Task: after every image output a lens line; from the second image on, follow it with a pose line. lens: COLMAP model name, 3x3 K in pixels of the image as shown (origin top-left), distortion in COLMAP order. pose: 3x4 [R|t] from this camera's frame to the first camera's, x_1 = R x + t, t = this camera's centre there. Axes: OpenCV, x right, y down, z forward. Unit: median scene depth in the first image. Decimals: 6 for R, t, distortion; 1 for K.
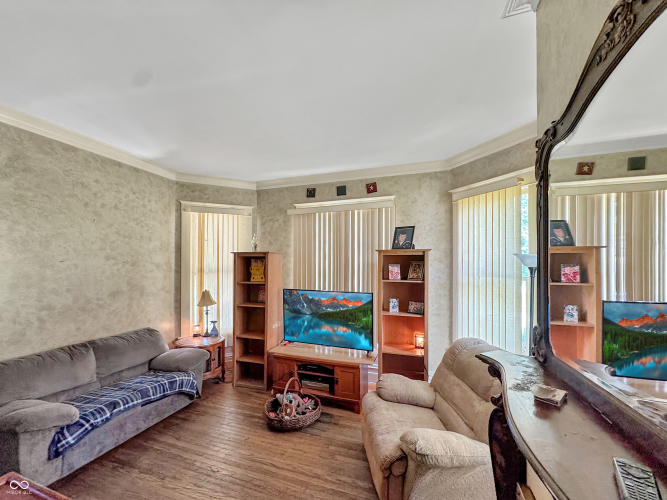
lens RADIAL K [[266.8, 0, 333.9], [0, 266.8, 263.9], [0, 0, 1]] dist [0.001098, -0.000411]
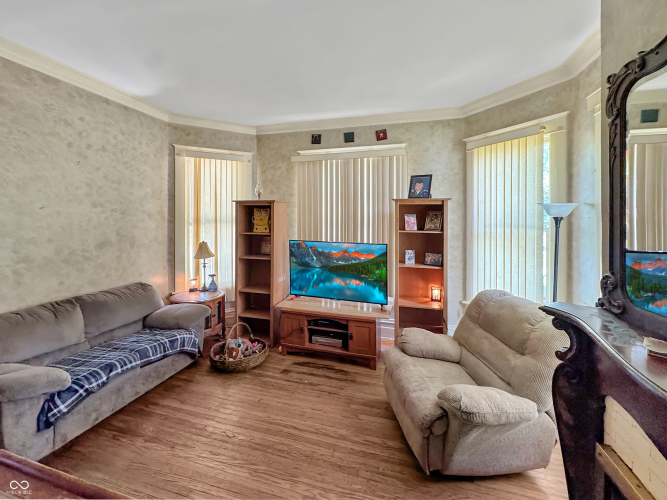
lens RADIAL K [[270.7, 0, 334.2], [0, 270.7, 222.6], [0, 0, 1]] dist [-0.000084, 0.000545]
pose [[0.998290, 0.006332, 0.058114, -0.102582], [-0.007365, 0.999818, 0.017579, 0.016257], [-0.057992, -0.017977, 0.998155, 0.044858]]
